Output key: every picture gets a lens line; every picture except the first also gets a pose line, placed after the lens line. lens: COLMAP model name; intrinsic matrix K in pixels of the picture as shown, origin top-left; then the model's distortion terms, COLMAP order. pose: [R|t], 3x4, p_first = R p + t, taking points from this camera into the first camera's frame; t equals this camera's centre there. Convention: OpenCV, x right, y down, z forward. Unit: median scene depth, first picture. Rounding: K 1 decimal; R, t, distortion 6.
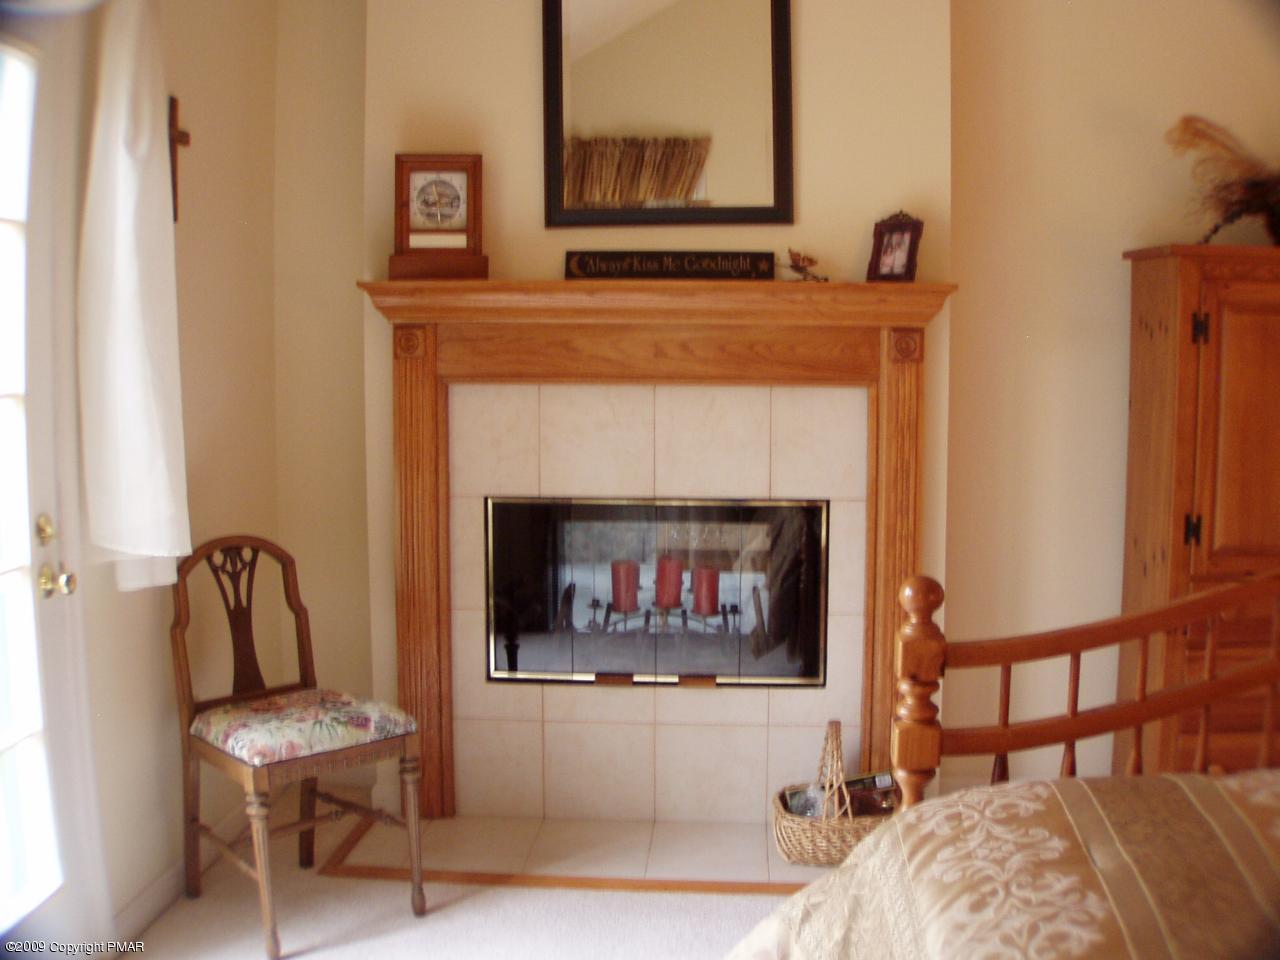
lens RADIAL K [[1400.5, 0, 691.0], [0, 1400.5, 477.2], [0, 0, 1]] dist [-0.221491, -0.023163]
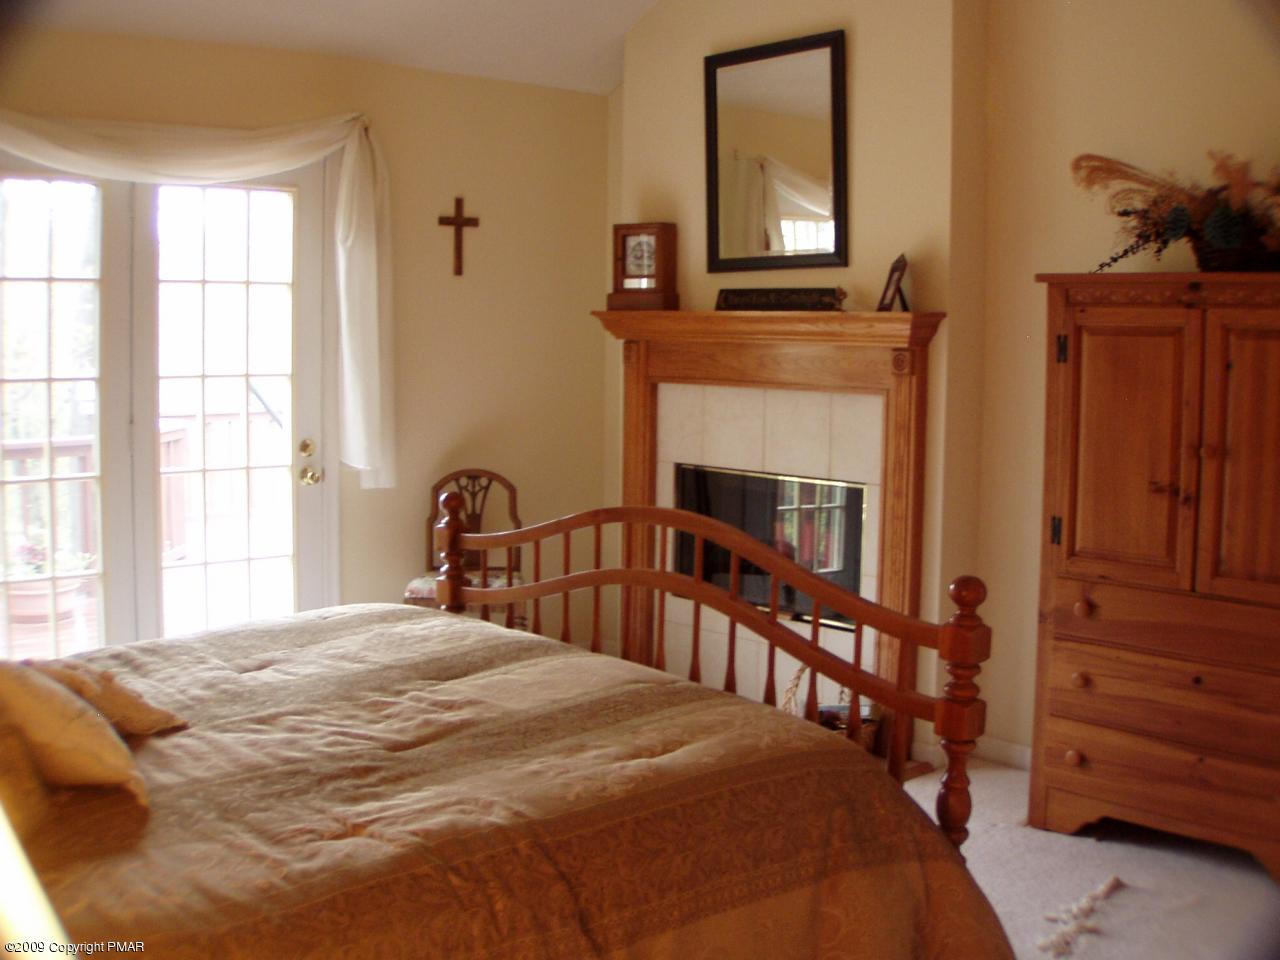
lens RADIAL K [[1400.5, 0, 691.0], [0, 1400.5, 477.2], [0, 0, 1]] dist [-0.221491, -0.023163]
pose [[0.720741, 0.076063, -0.689019, 0.883871], [-0.085970, 0.996096, 0.020035, -0.002049], [0.687853, 0.044795, 0.724467, -0.016535]]
